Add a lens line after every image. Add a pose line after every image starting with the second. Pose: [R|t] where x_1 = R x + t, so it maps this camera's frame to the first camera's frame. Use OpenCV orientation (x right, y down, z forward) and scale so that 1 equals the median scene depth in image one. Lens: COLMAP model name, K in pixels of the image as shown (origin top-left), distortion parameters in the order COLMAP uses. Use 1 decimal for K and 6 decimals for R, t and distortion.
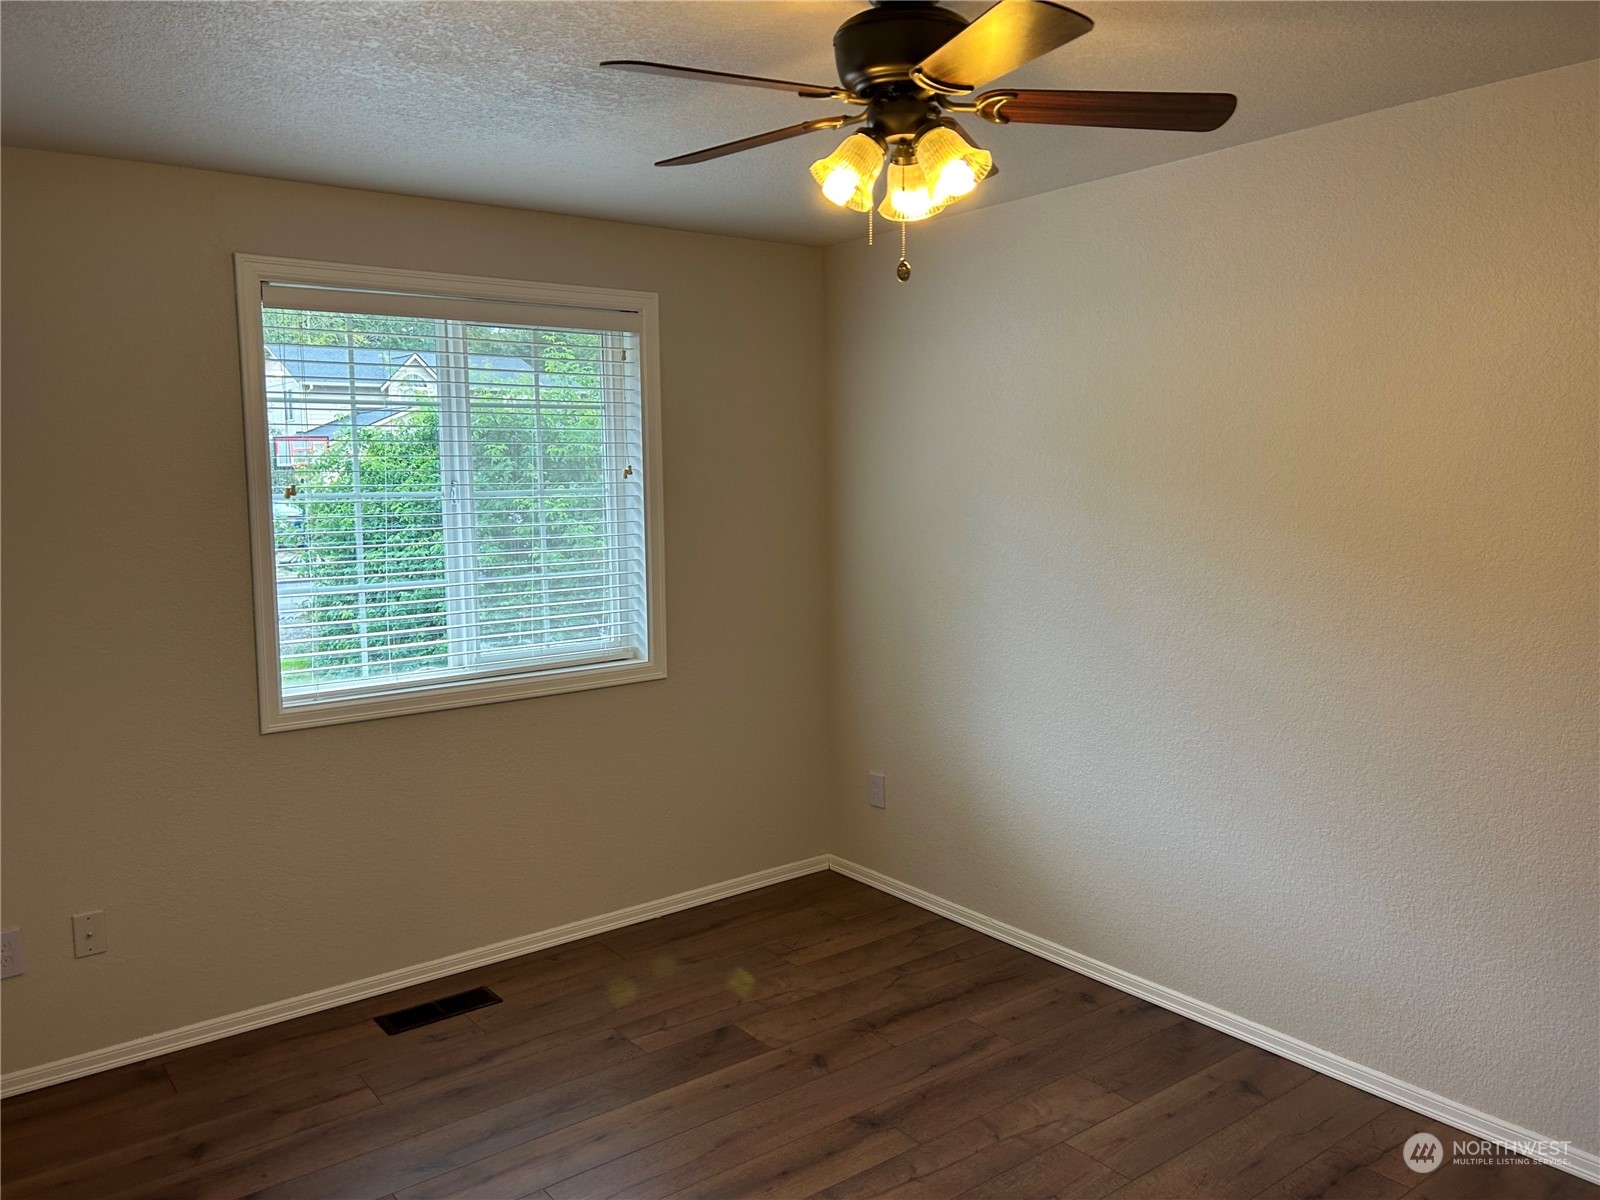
lens RADIAL K [[1196.2, 0, 804.7], [0, 1196.2, 593.1], [0, 0, 1]] dist [0.004582, -0.006800]
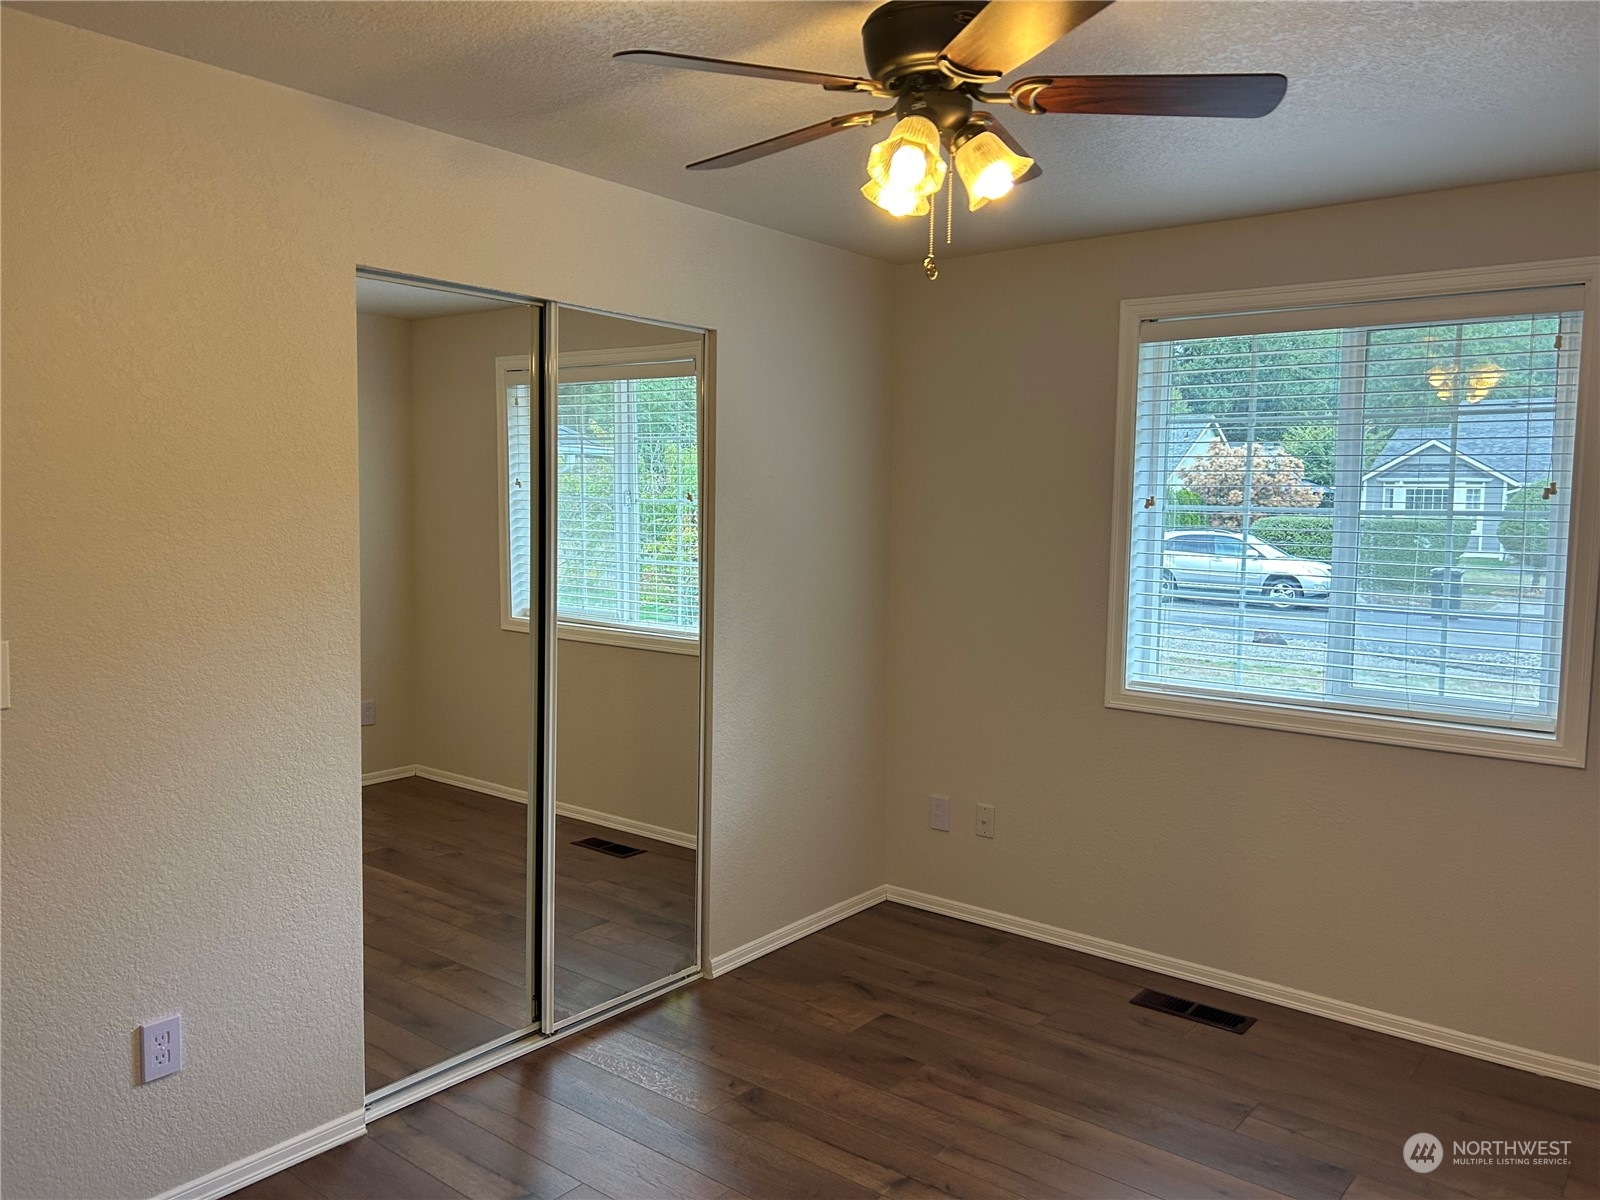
lens RADIAL K [[1196.2, 0, 787.7], [0, 1196.2, 597.7], [0, 0, 1]] dist [0.004582, -0.006800]
pose [[0.220116, 0.099720, -0.970363, 0.630860], [-0.112635, 0.990706, 0.076261, -0.044909], [0.968949, 0.092511, 0.229303, 0.432565]]
